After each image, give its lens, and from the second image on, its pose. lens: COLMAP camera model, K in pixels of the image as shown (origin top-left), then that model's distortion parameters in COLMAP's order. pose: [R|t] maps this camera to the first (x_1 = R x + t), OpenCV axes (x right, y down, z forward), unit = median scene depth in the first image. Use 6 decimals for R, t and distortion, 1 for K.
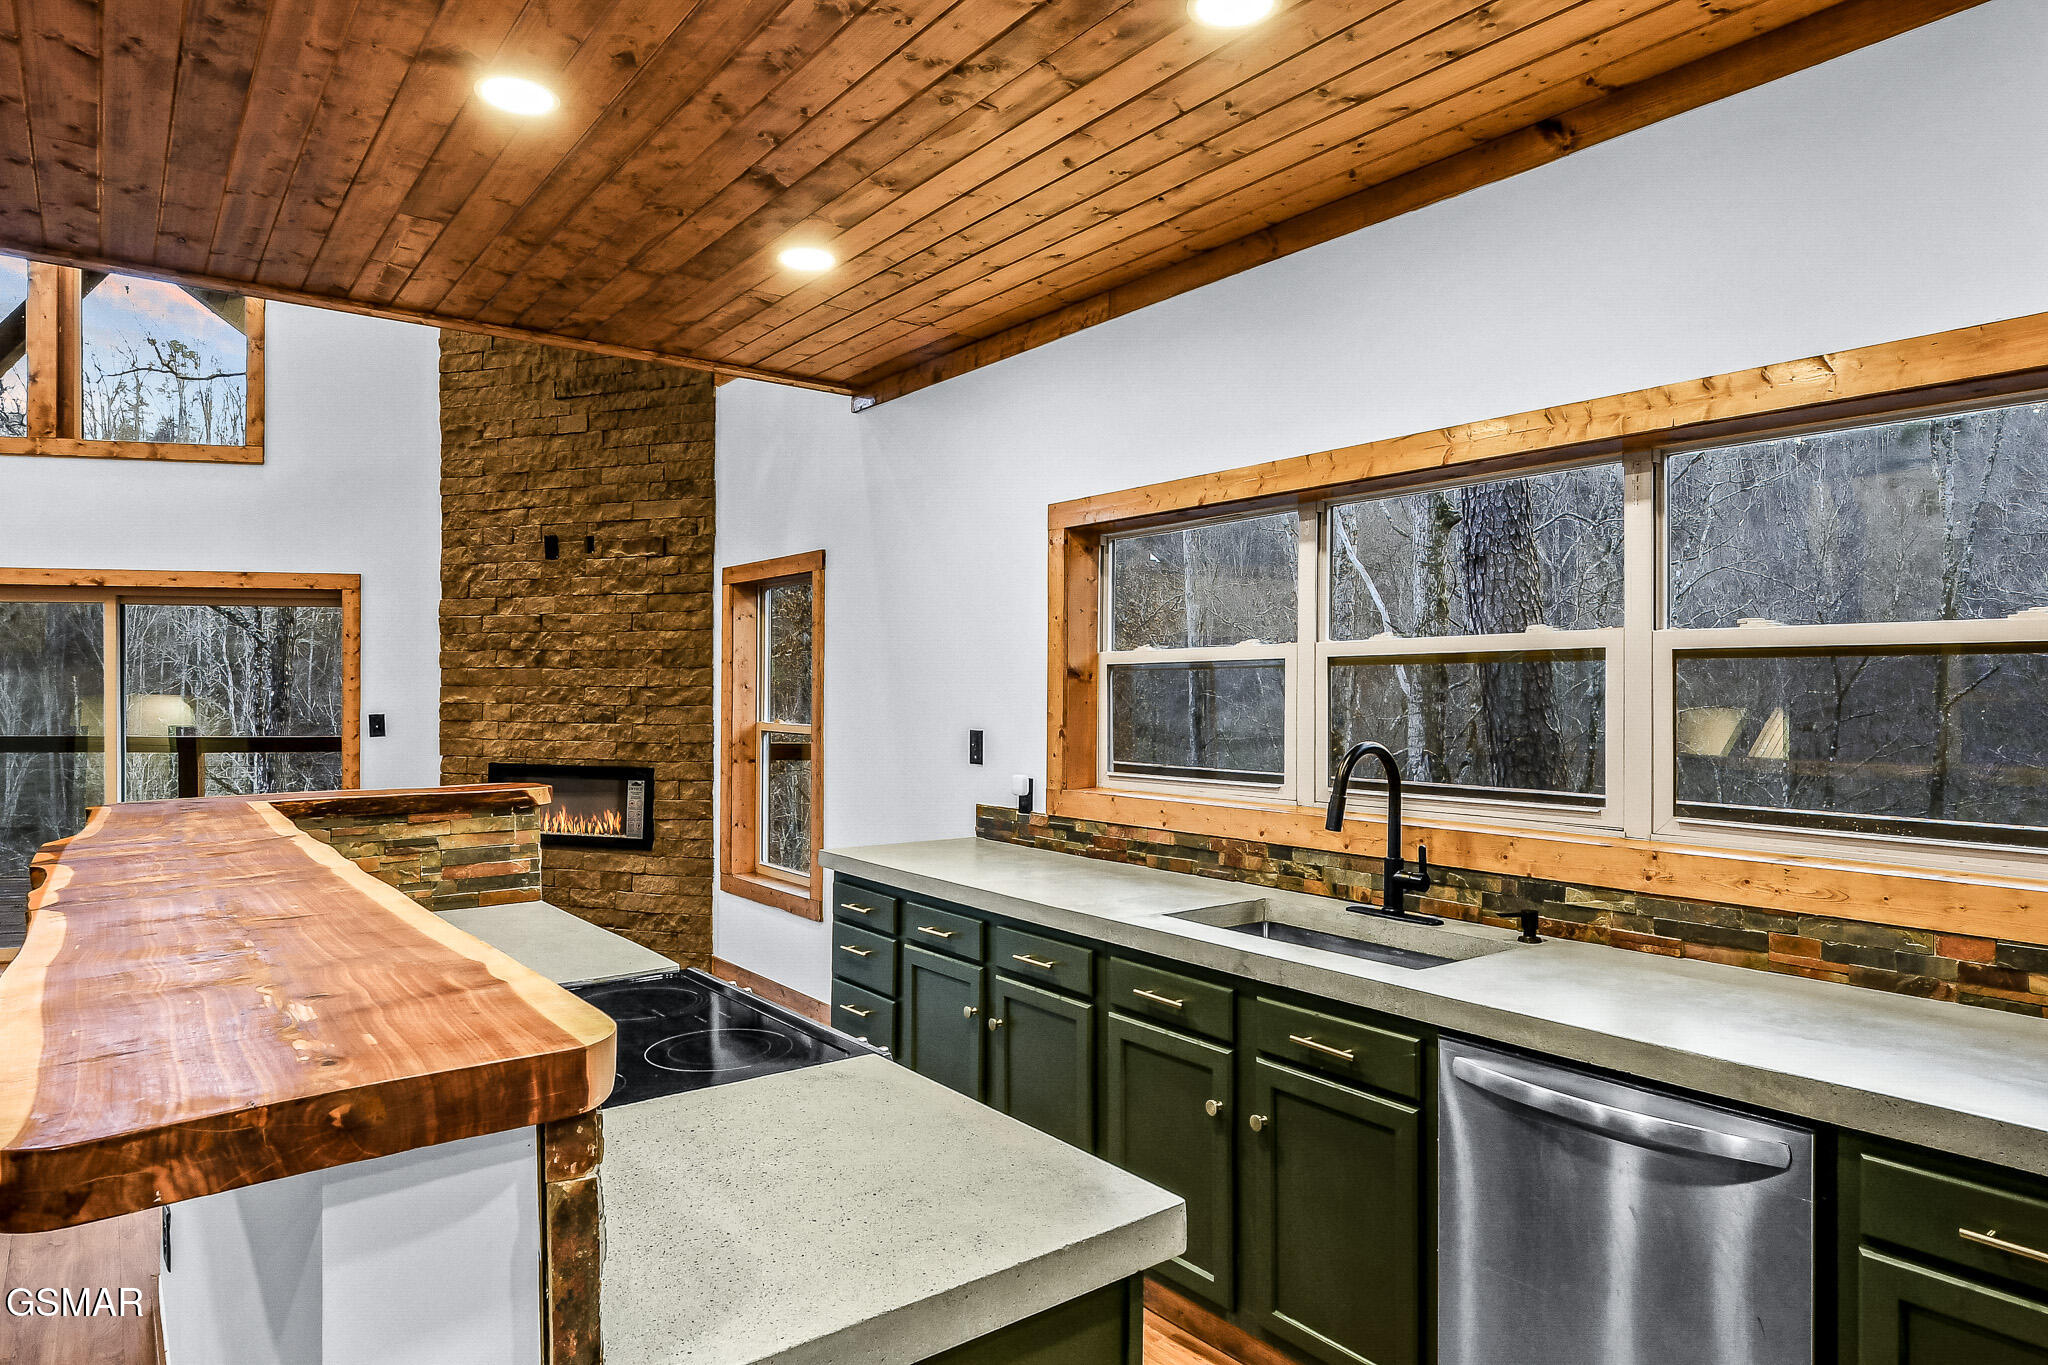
lens RADIAL K [[1214.4, 0, 1024.0], [0, 1214.4, 682.5], [0, 0, 1]] dist [0.005647, -0.000762]
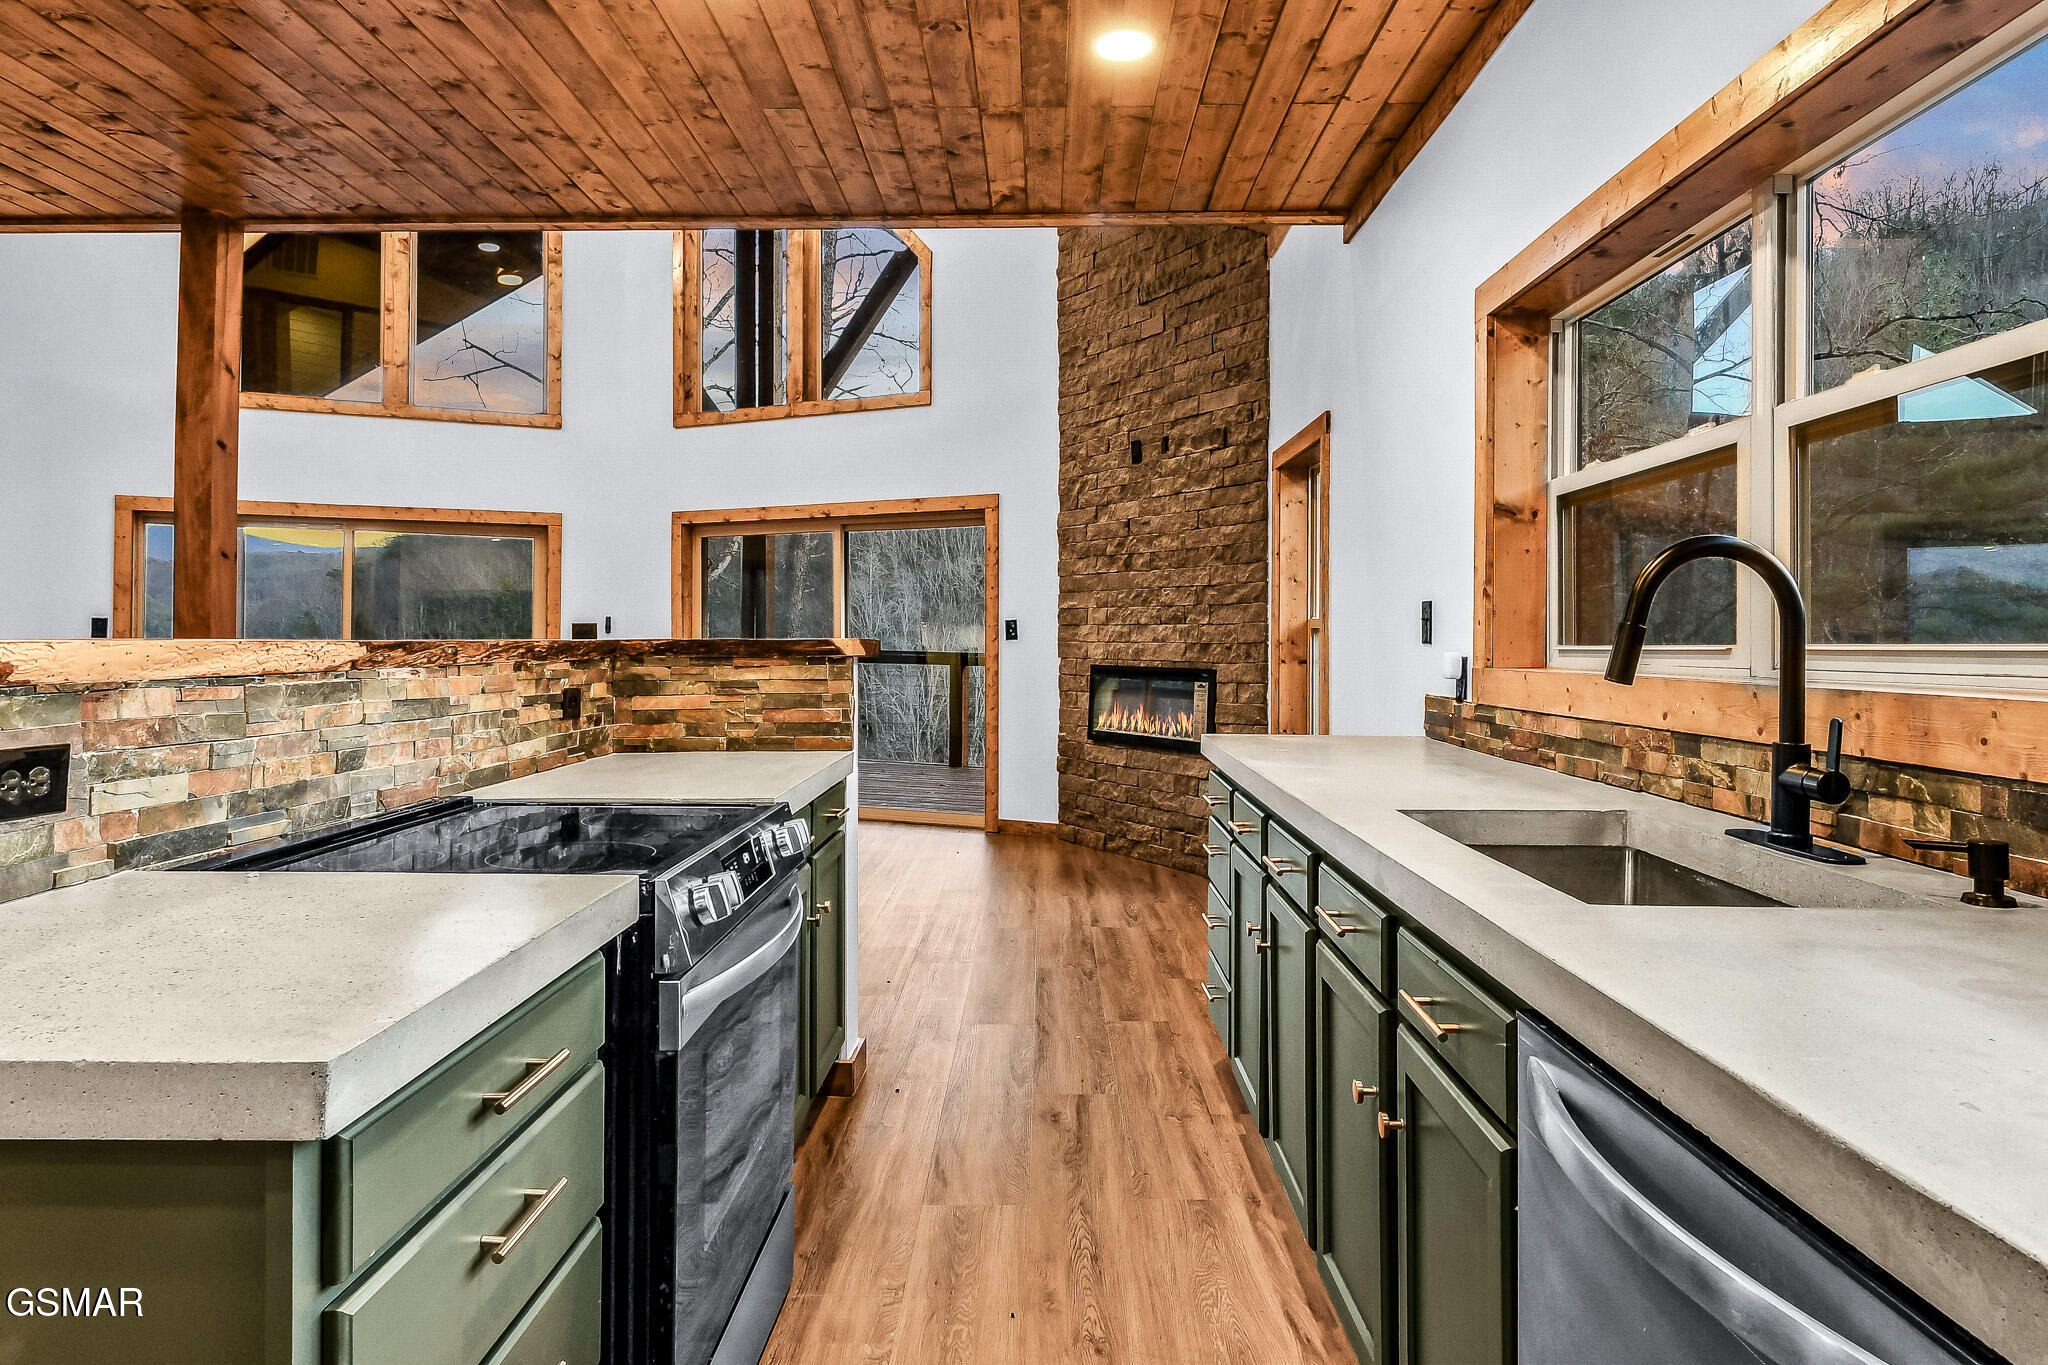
lens RADIAL K [[1209.5, 0, 1031.1], [0, 1209.5, 629.8], [0, 0, 1]] dist [0.009141, -0.022367]
pose [[0.783708, -0.004599, -0.621113, 0.172936], [0.001696, 0.999985, -0.005265, 0.043424], [0.621127, 0.003072, 0.783704, 0.159047]]
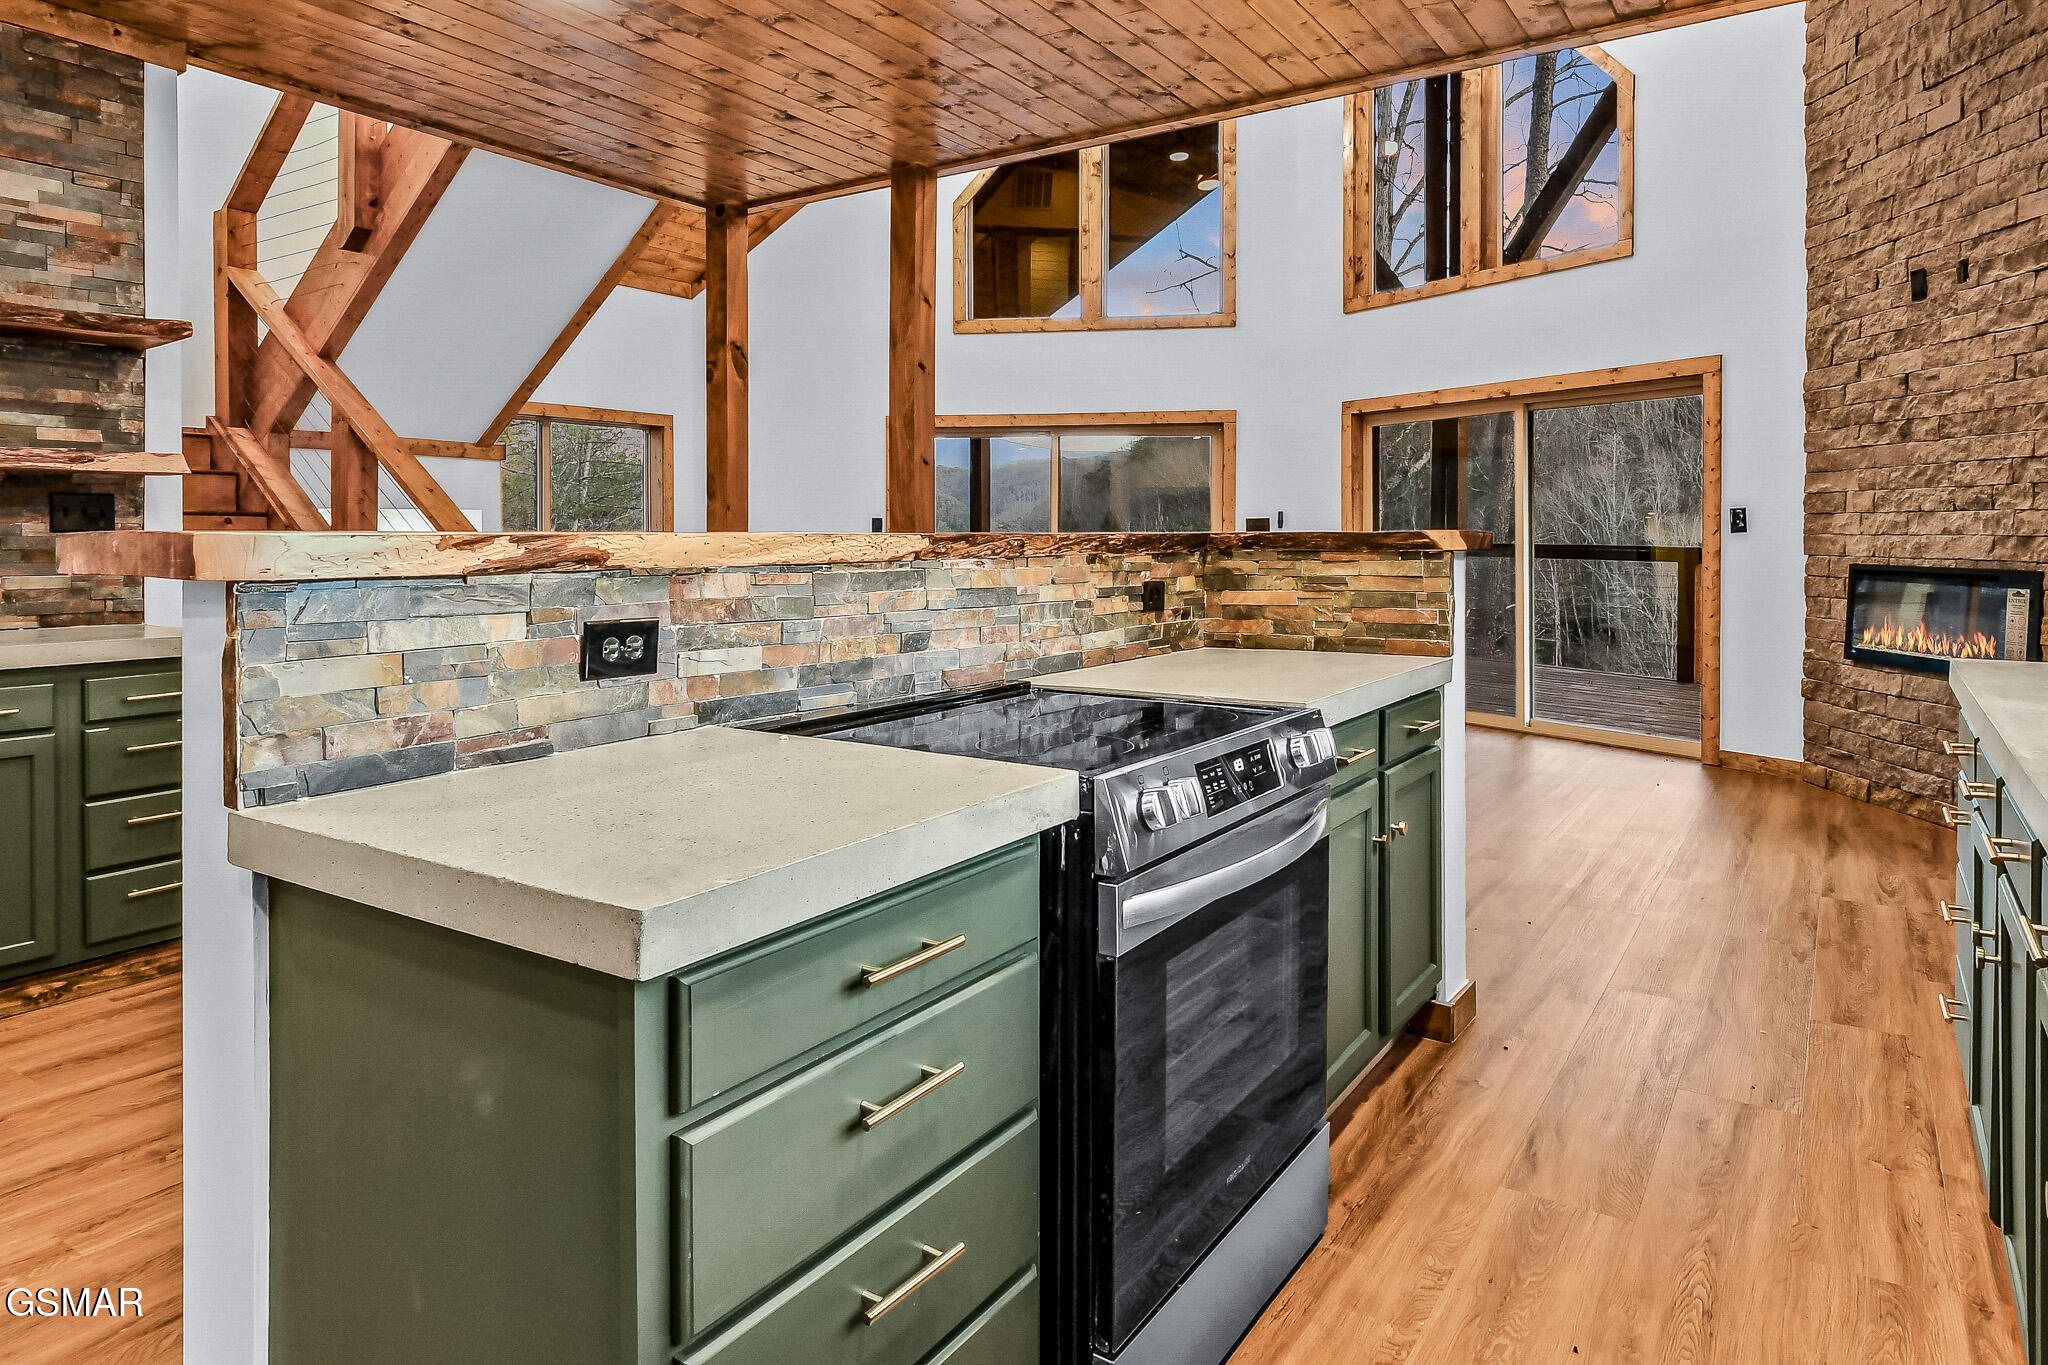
lens RADIAL K [[1251.7, 0, 1026.1], [0, 1251.7, 551.6], [0, 0, 1]] dist [-0.001744, -0.000425]
pose [[0.320024, 0.011081, -0.947345, 0.188489], [0.006202, 0.999886, 0.013790, 0.044768], [0.947389, -0.010289, 0.319919, 0.212876]]
